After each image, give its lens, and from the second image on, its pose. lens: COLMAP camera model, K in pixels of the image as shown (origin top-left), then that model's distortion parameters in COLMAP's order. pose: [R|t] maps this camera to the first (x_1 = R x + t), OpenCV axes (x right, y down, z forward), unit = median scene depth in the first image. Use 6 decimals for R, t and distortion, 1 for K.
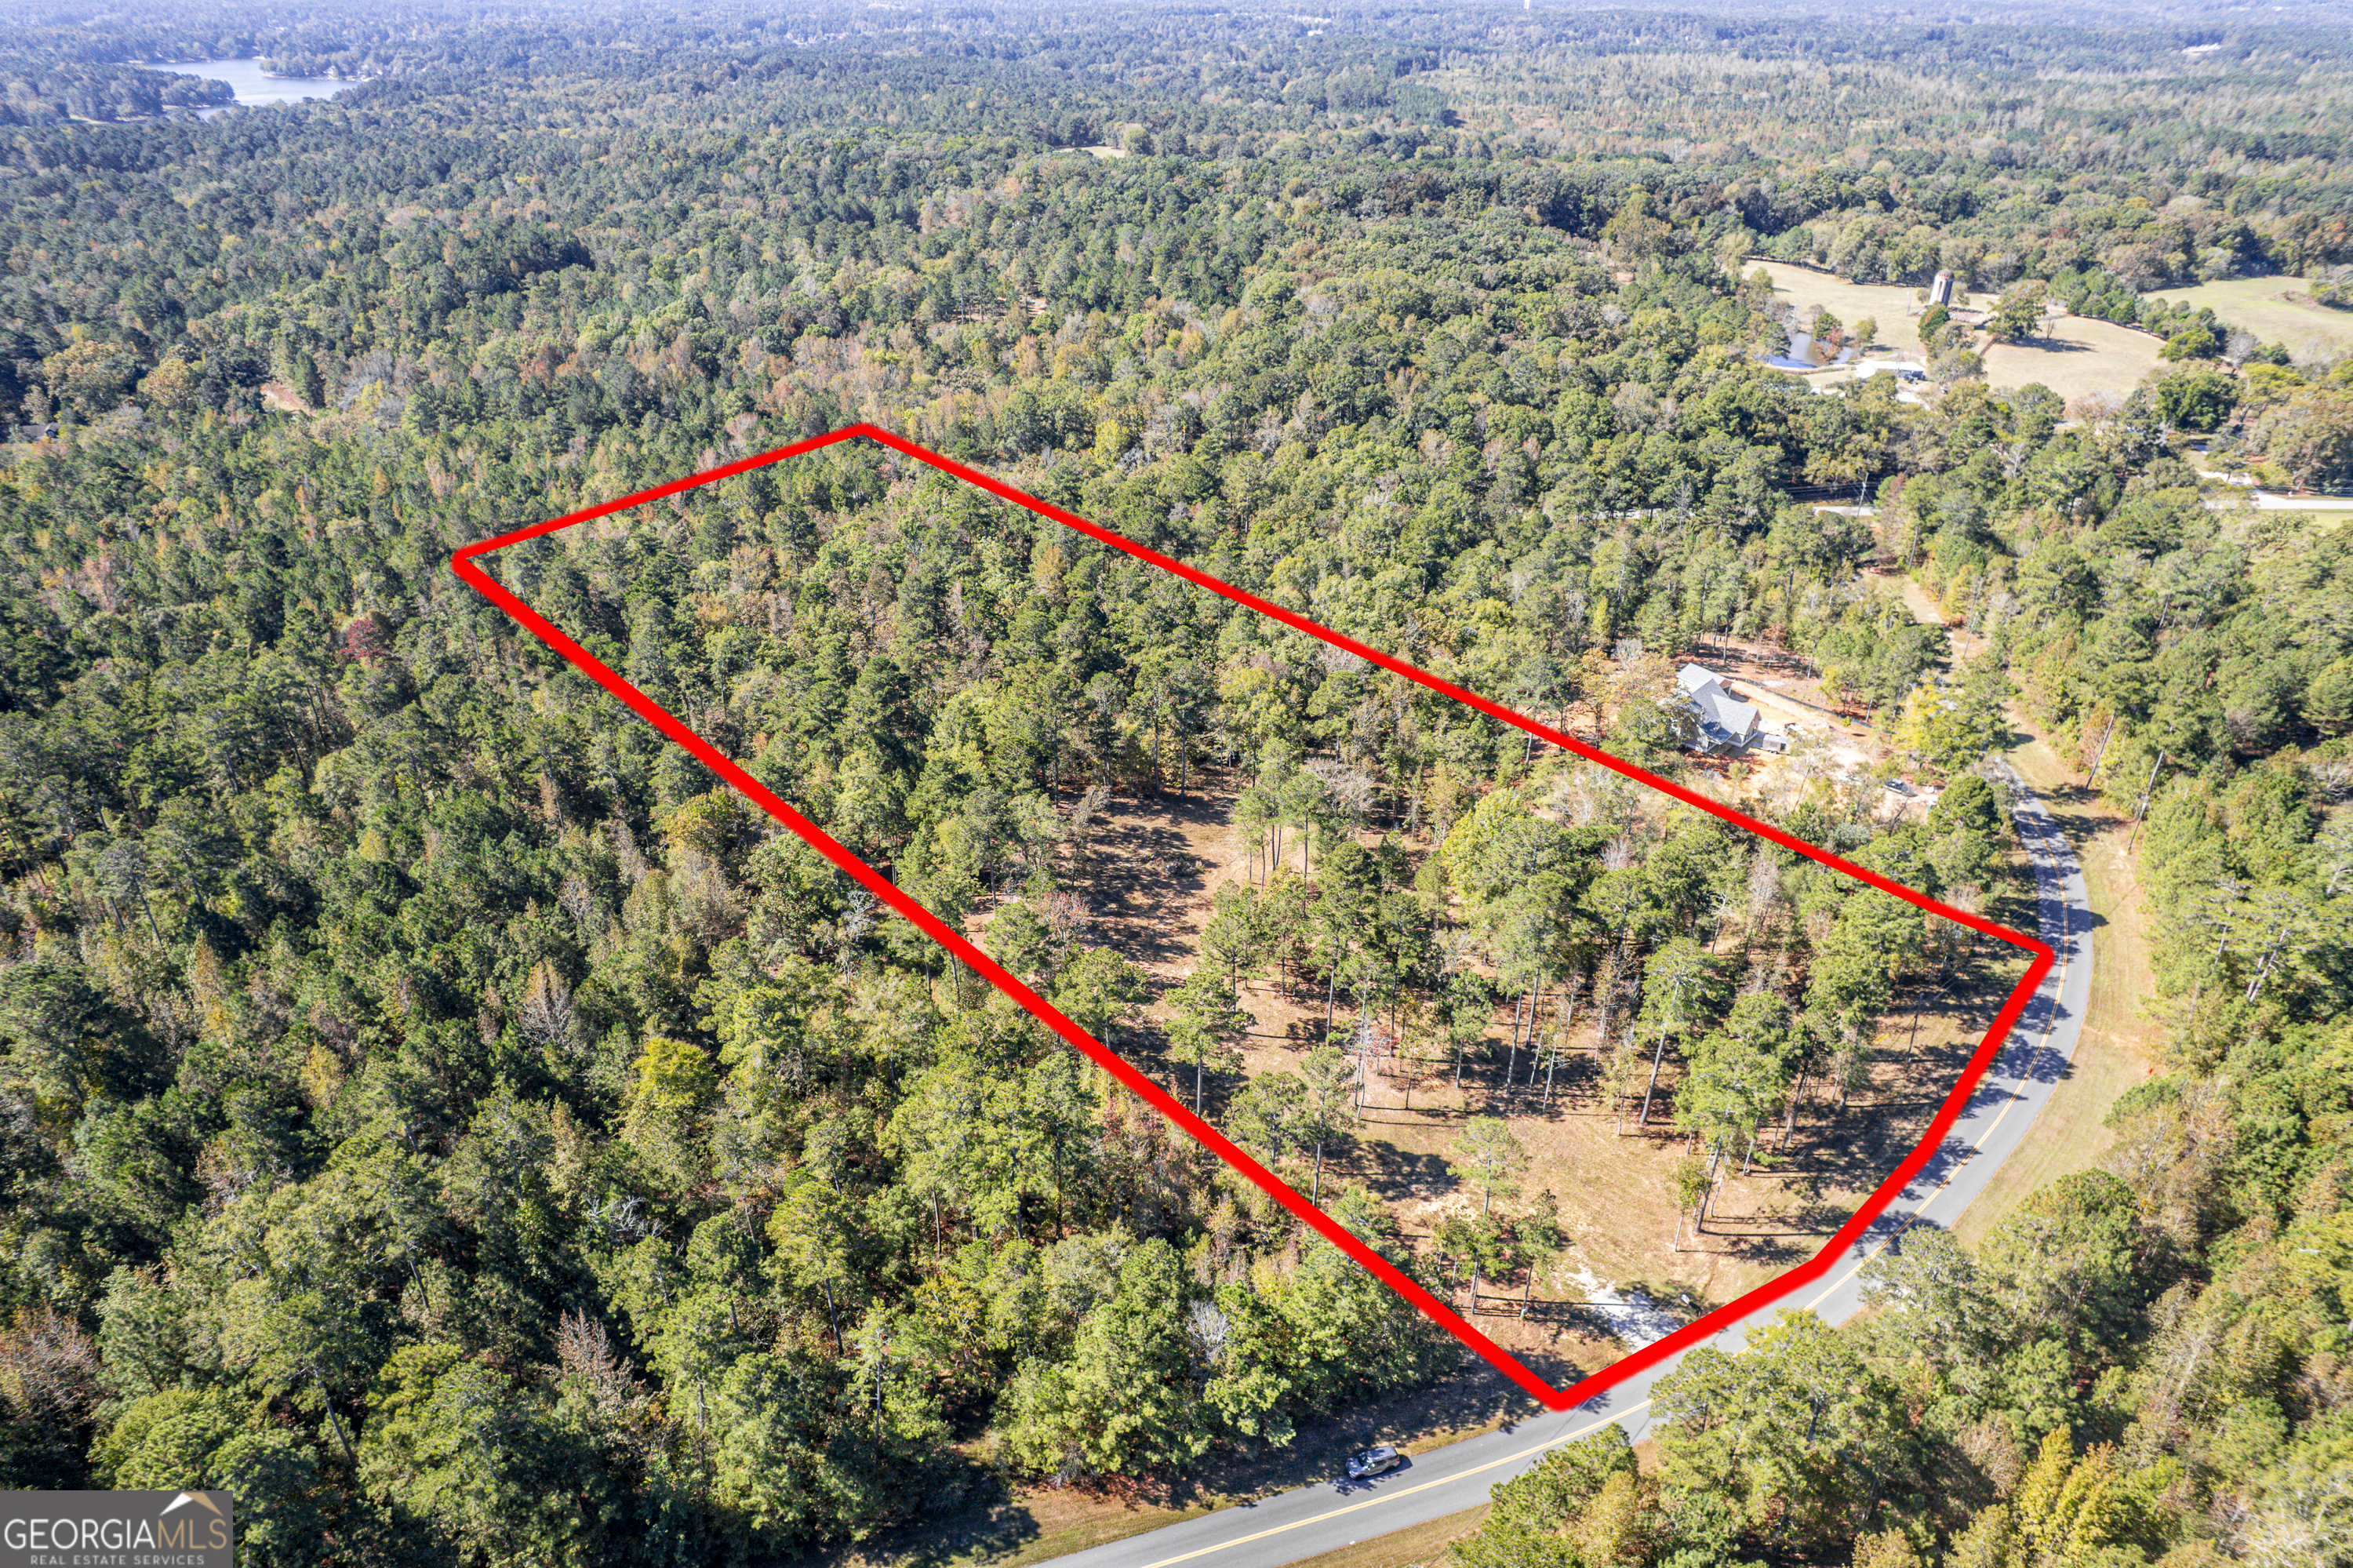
lens RADIAL K [[1559.8, 0, 1180.1], [0, 1559.8, 792.5], [0, 0, 1]] dist [-0.048689, 0.012906]
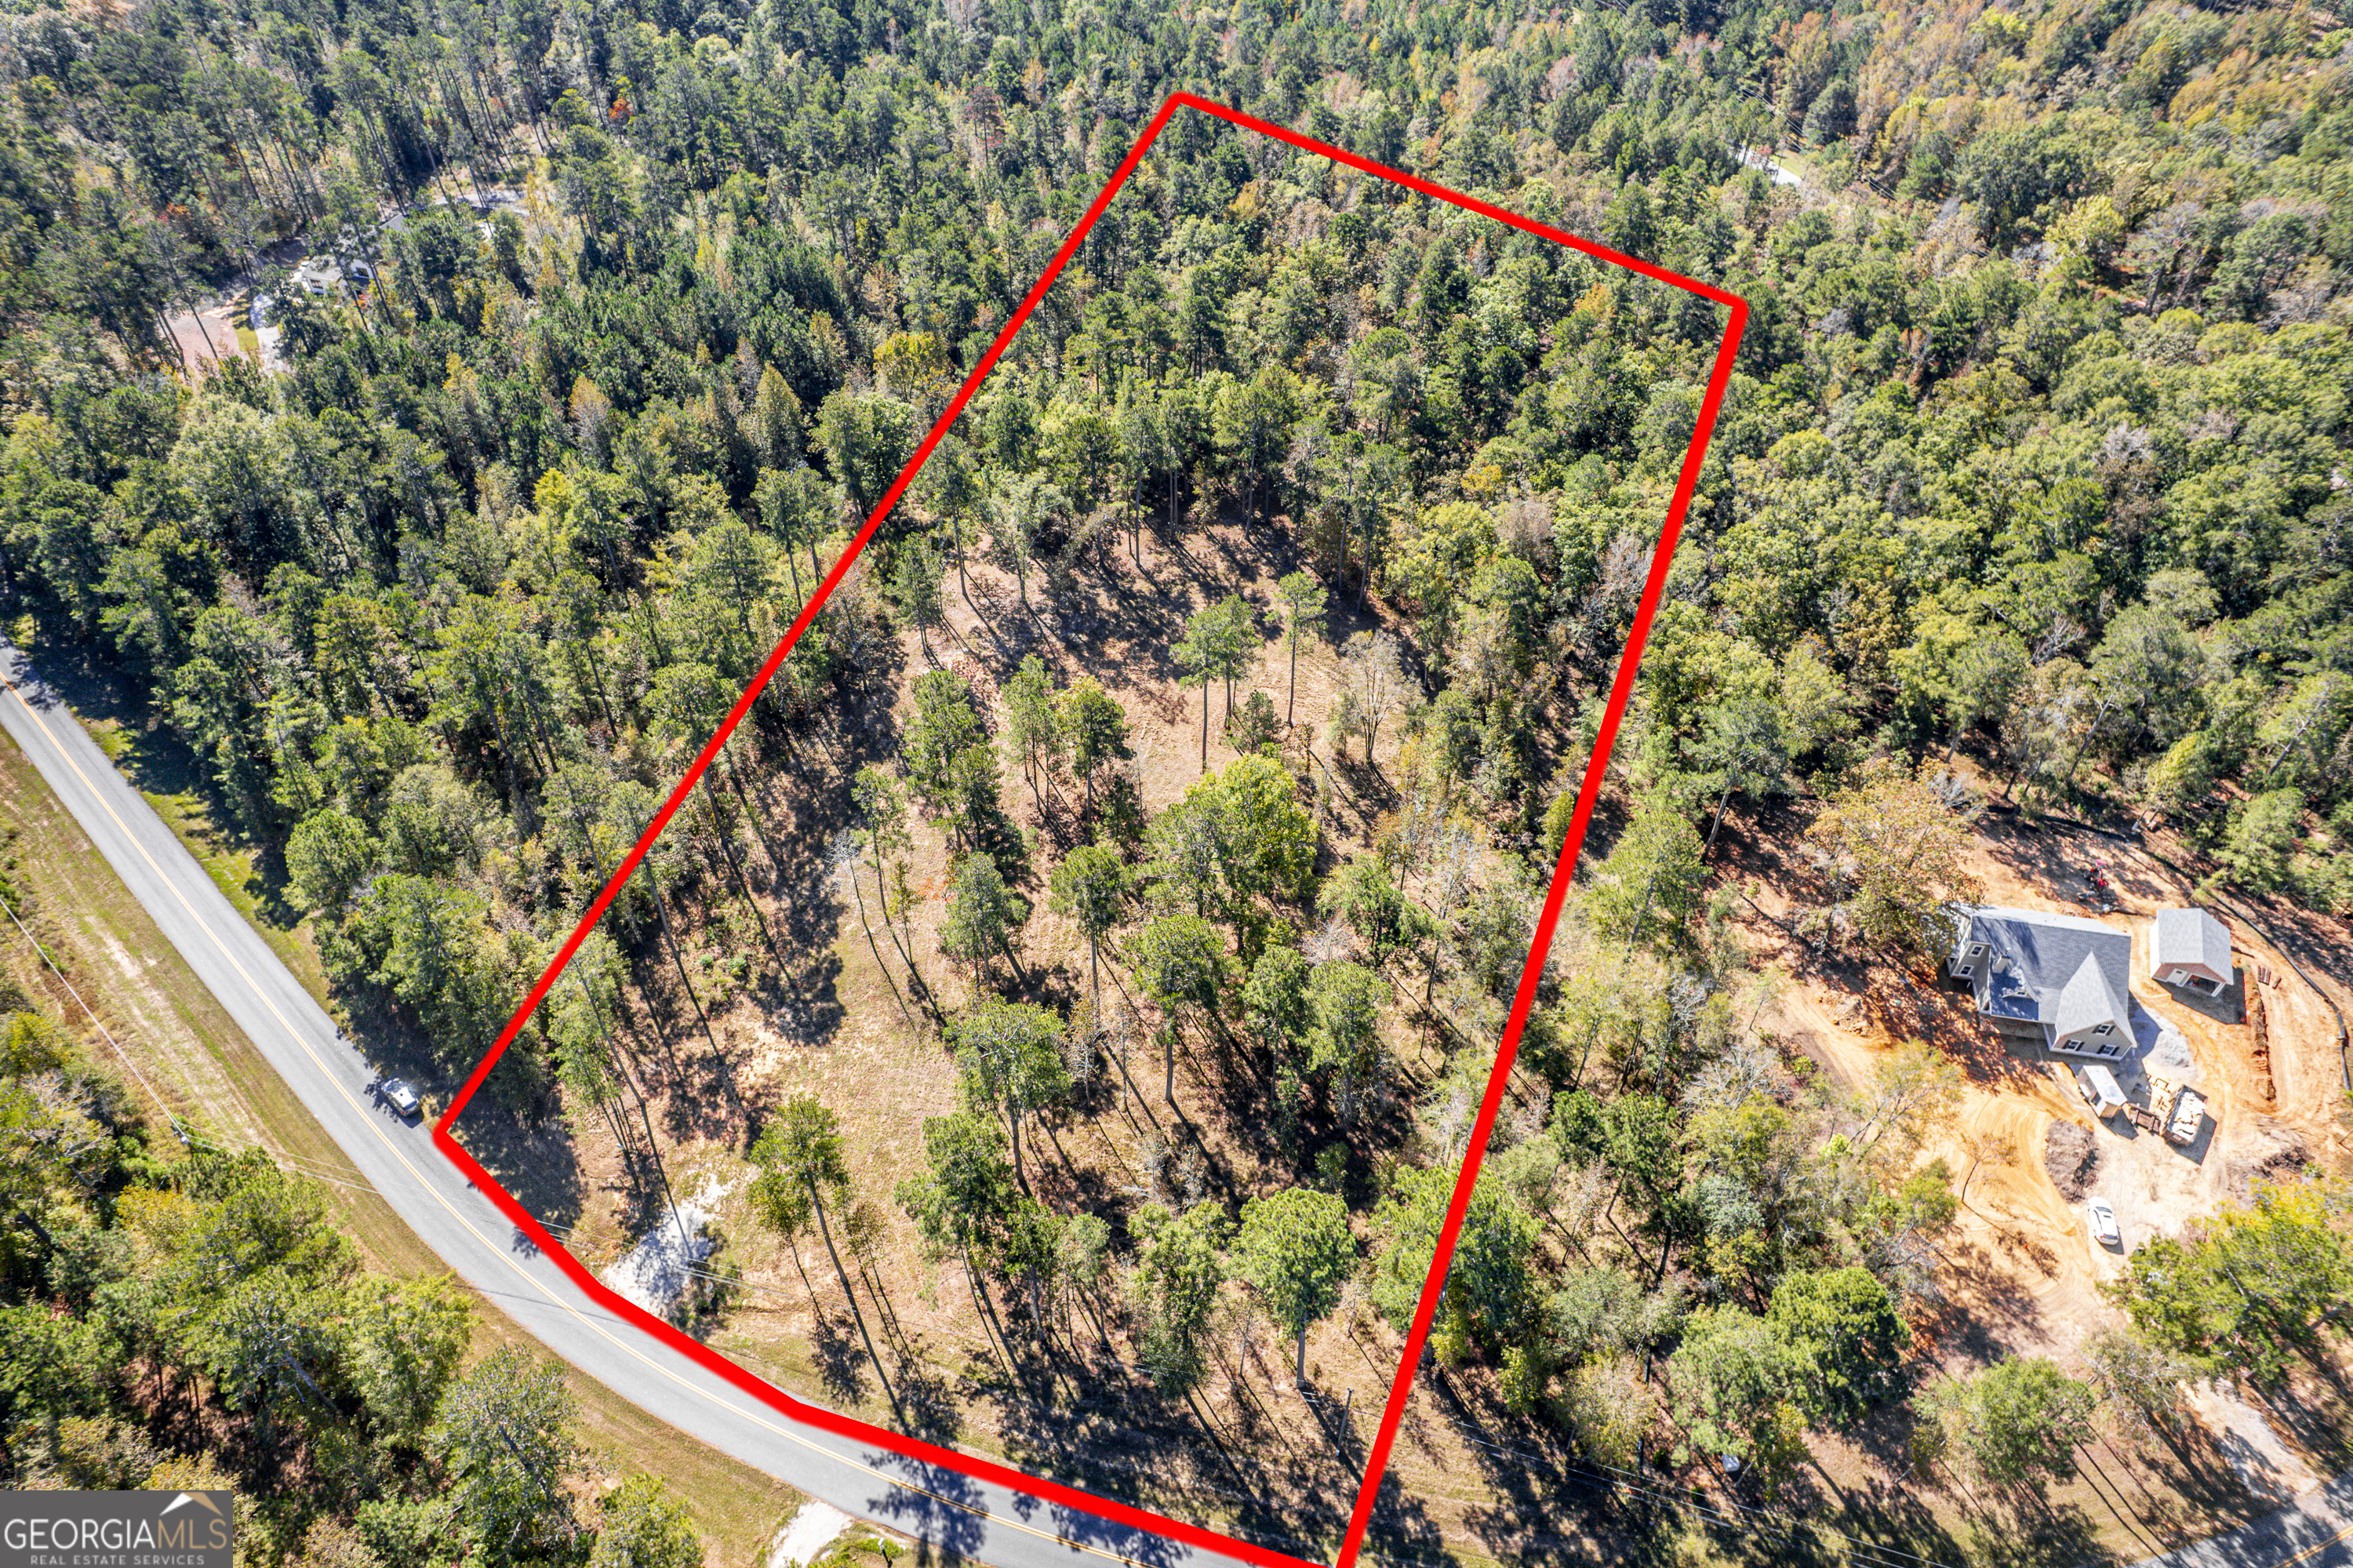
lens RADIAL K [[1559.8, 0, 1162.3], [0, 1559.8, 782.2], [0, 0, 1]] dist [-0.048689, 0.012906]
pose [[0.502527, 0.585463, -0.636159, 0.724500], [-0.411707, 0.809083, 0.419383, -0.308061], [0.760239, 0.051160, 0.647626, 0.549429]]
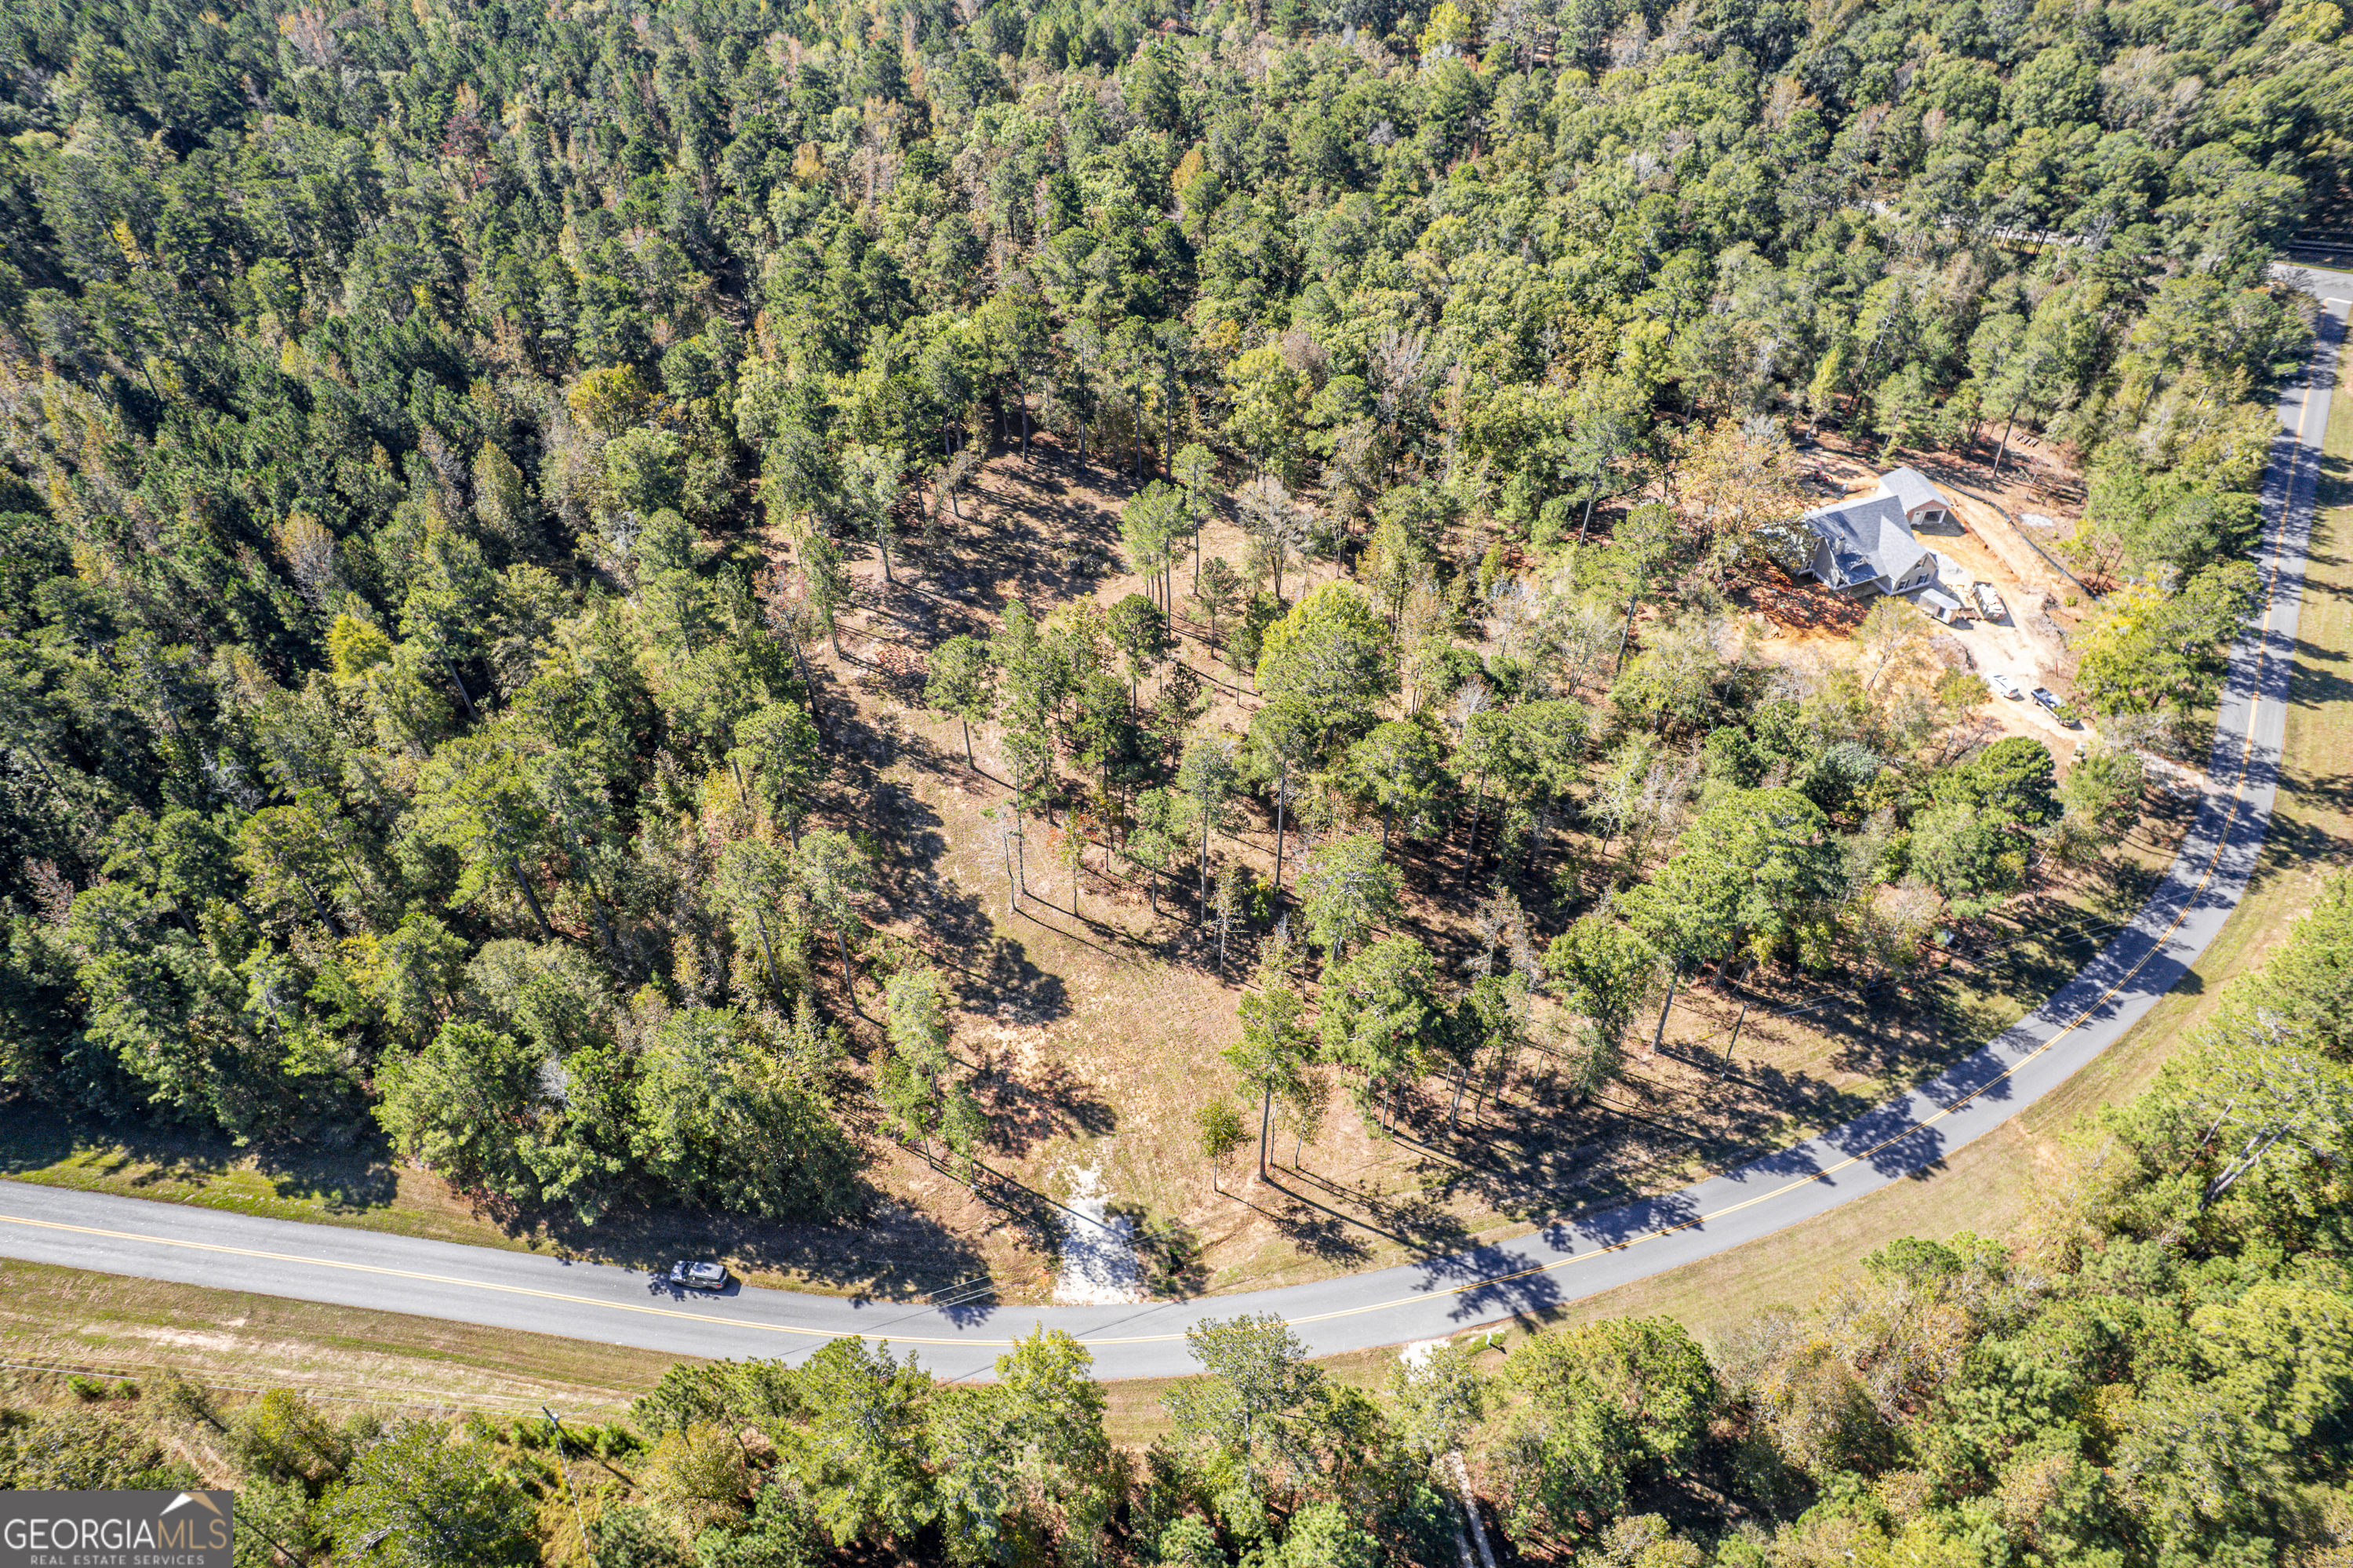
lens RADIAL K [[1559.8, 0, 1173.4], [0, 1559.8, 776.1], [0, 0, 1]] dist [-0.048689, 0.012906]
pose [[0.899393, 0.299203, -0.318700, 0.455881], [-0.207804, 0.934048, 0.290468, -0.134025], [0.384590, -0.195018, 0.902252, 0.260408]]
